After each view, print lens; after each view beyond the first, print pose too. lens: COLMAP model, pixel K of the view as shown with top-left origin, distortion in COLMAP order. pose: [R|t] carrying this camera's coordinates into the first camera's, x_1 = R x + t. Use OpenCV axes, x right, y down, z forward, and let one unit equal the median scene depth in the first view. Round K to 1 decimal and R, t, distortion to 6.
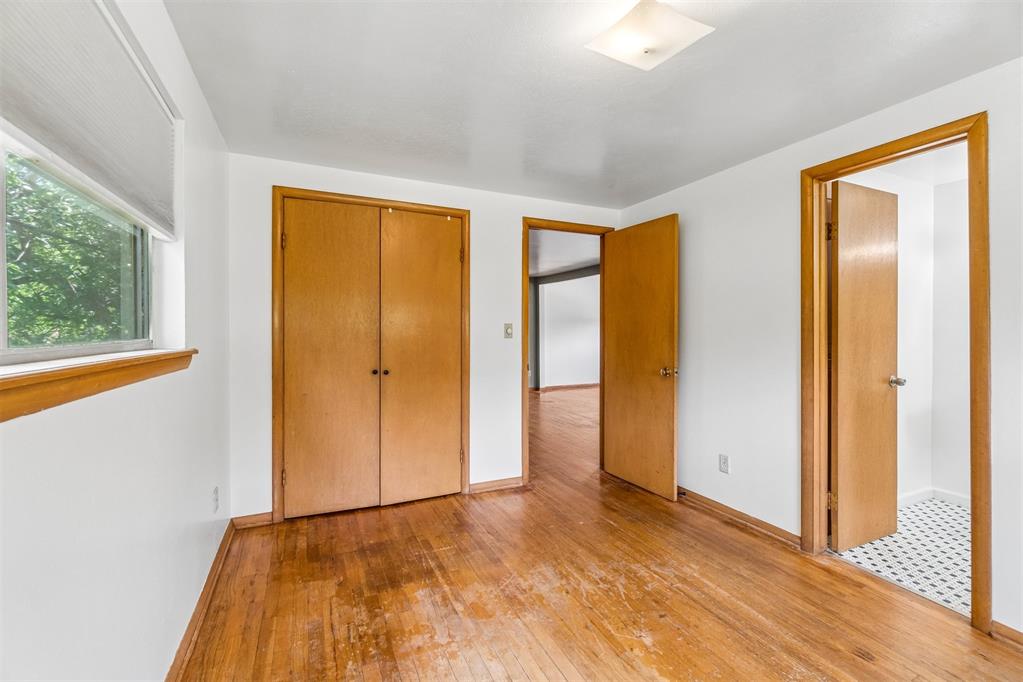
lens RADIAL K [[445.6, 0, 511.1], [0, 445.6, 336.6], [0, 0, 1]] dist [0.001201, -0.000040]
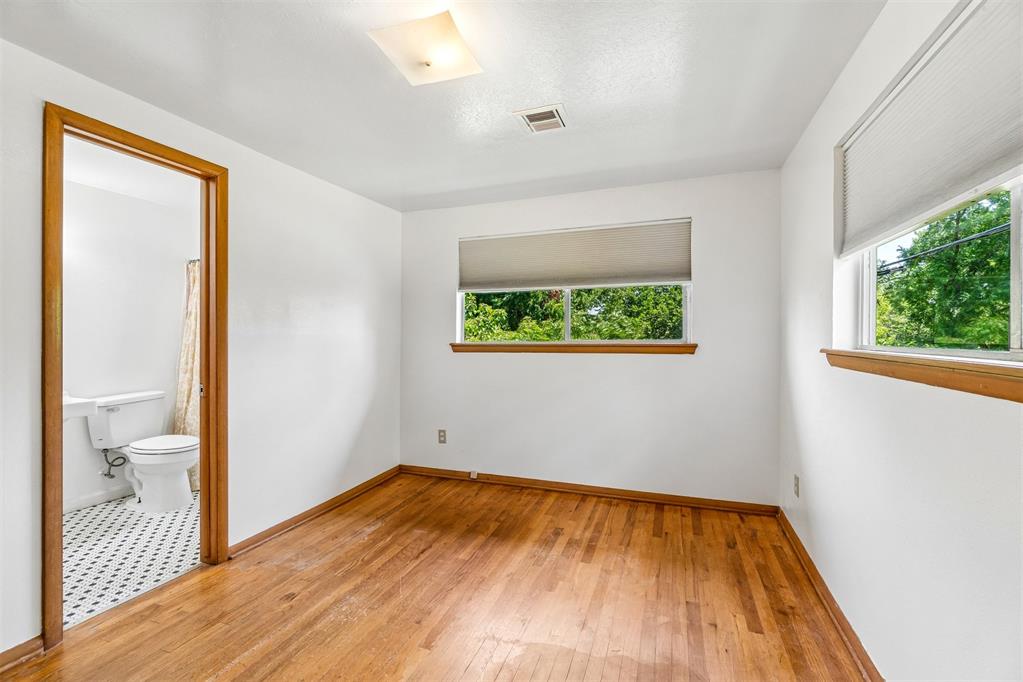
lens RADIAL K [[445.6, 0, 511.1], [0, 445.6, 334.8], [0, 0, 1]] dist [0.001201, -0.000040]
pose [[-0.706497, -0.002332, 0.707712, -0.448894], [0.005833, 0.999941, 0.009118, -0.015051], [-0.707692, 0.010569, -0.706442, 1.261041]]
